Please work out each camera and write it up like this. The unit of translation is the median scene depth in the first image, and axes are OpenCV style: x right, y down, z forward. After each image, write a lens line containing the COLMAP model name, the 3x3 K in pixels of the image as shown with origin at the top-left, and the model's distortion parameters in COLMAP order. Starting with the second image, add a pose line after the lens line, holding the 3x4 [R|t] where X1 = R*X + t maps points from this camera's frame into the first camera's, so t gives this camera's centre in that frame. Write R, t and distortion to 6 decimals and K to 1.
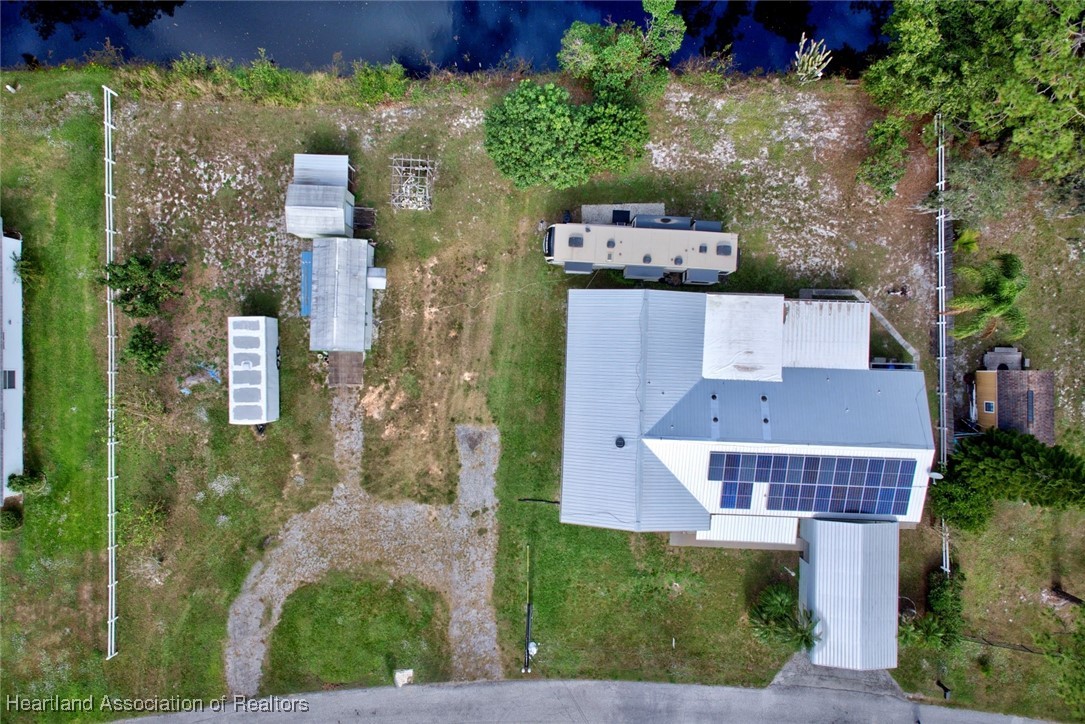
lens RADIAL K [[719.8, 0, 542.5], [0, 719.8, 362.0], [0, 0, 1]] dist [0.066532, -0.036307]
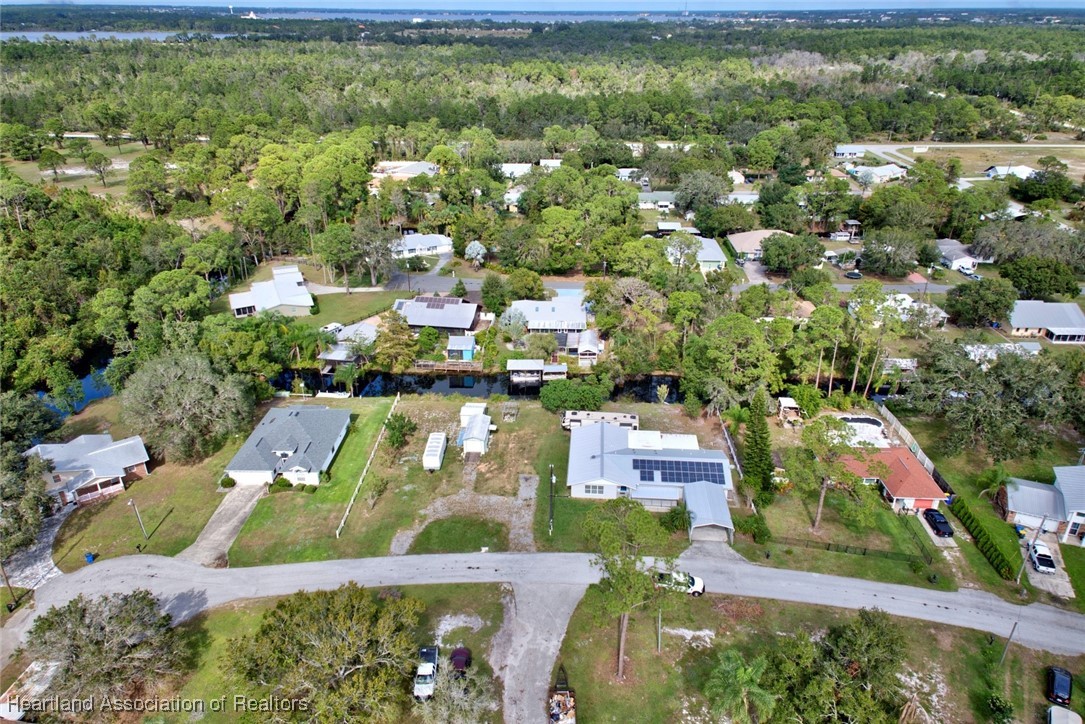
lens RADIAL K [[719.8, 0, 542.5], [0, 719.8, 362.0], [0, 0, 1]] dist [0.066532, -0.036307]
pose [[0.999122, 0.022146, -0.035565, 0.019070], [-0.041720, 0.447944, -0.893088, 1.878115], [-0.003847, 0.893787, 0.448475, -0.276215]]
